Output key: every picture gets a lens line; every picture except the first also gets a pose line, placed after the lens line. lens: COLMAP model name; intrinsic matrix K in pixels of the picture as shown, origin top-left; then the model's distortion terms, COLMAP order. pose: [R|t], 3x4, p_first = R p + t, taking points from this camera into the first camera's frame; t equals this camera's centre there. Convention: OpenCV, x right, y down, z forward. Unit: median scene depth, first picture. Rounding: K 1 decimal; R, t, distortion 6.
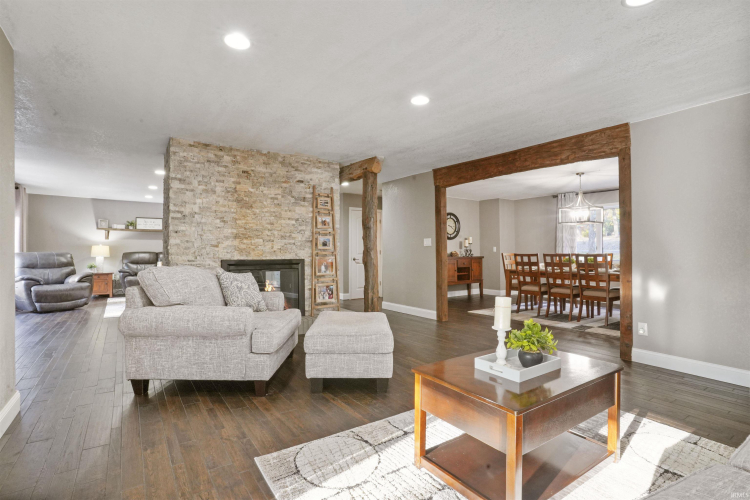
lens RADIAL K [[366.4, 0, 374.5], [0, 366.4, 247.6], [0, 0, 1]] dist [-0.039538, -0.000036]
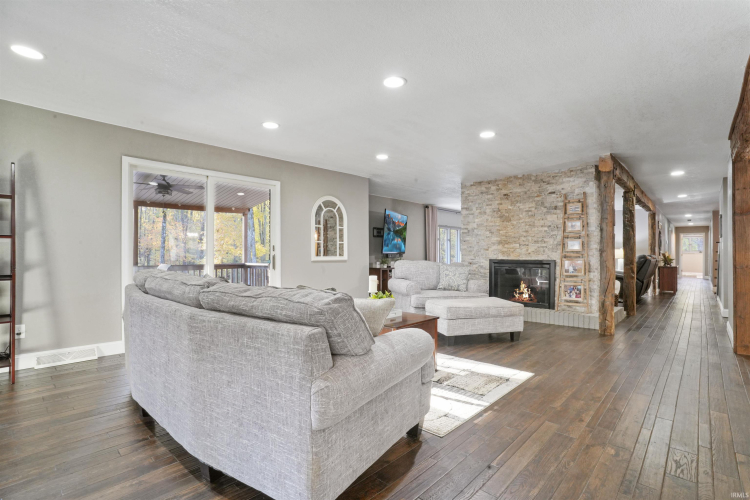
lens RADIAL K [[366.4, 0, 374.6], [0, 366.4, 252.1], [0, 0, 1]] dist [-0.039538, -0.000036]
pose [[0.240059, 0.000646, -0.970758, 0.803132], [0.011392, 0.999929, 0.003483, -0.004376], [0.970692, -0.011895, 0.240034, 0.186263]]
